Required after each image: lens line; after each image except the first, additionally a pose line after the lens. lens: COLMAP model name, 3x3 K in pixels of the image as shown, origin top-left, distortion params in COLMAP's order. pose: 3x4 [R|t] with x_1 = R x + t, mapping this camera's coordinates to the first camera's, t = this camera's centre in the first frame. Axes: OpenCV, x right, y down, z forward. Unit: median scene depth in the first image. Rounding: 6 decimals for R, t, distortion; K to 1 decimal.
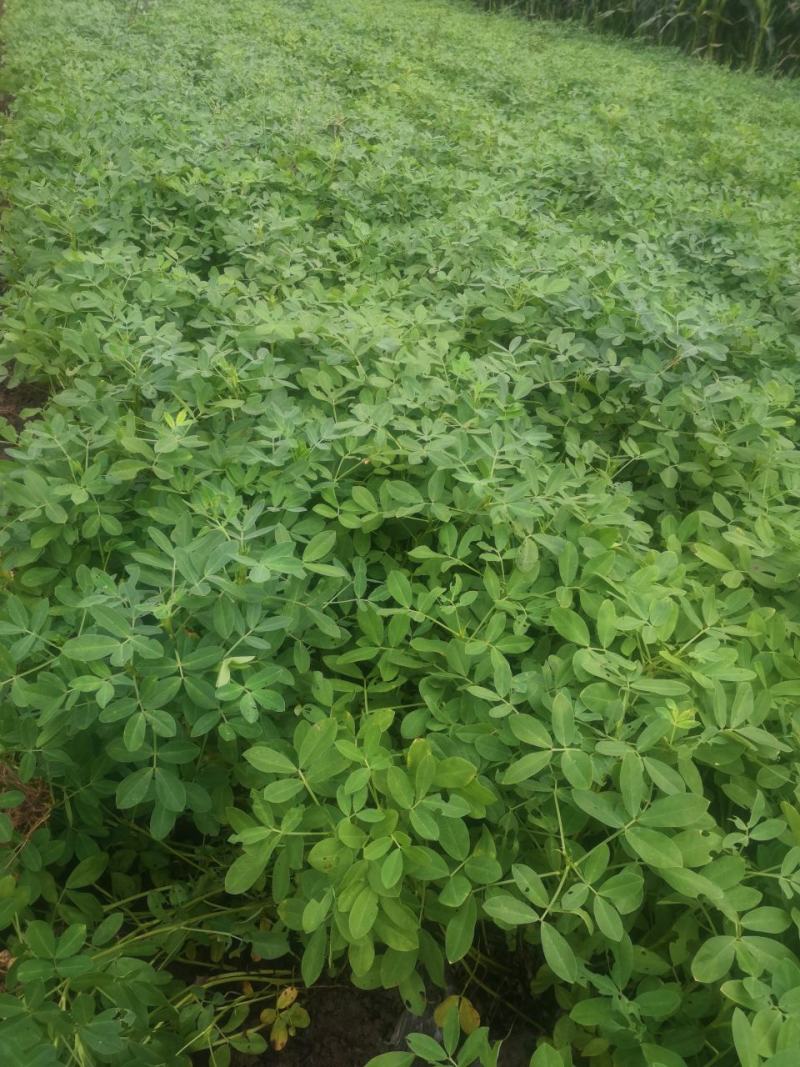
lens RADIAL K [[861.1, 0, 390.0], [0, 861.1, 534.2], [0, 0, 1]] dist [0.046826, -0.050909]
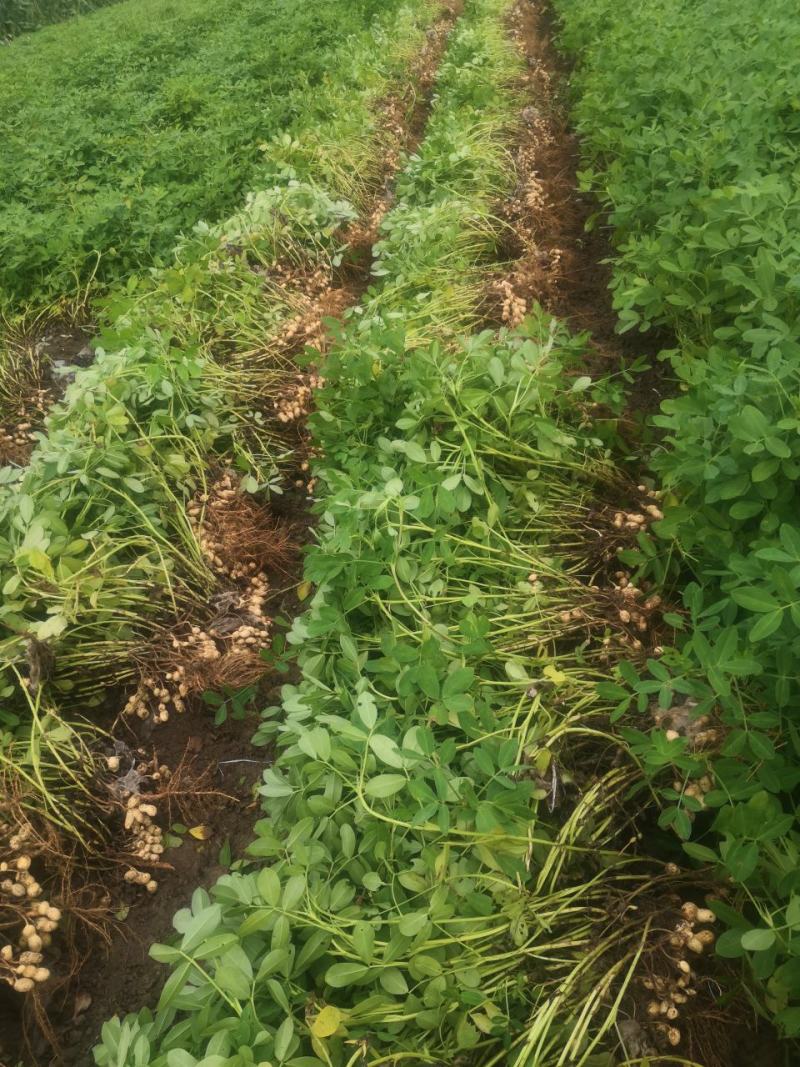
lens RADIAL K [[861.1, 0, 393.5], [0, 861.1, 532.9], [0, 0, 1]] dist [0.046826, -0.050909]
pose [[0.861016, 0.074680, -0.503065, -0.171954], [-0.046850, 0.996601, 0.067759, 0.017787], [0.506416, -0.034773, 0.861588, -0.058644]]
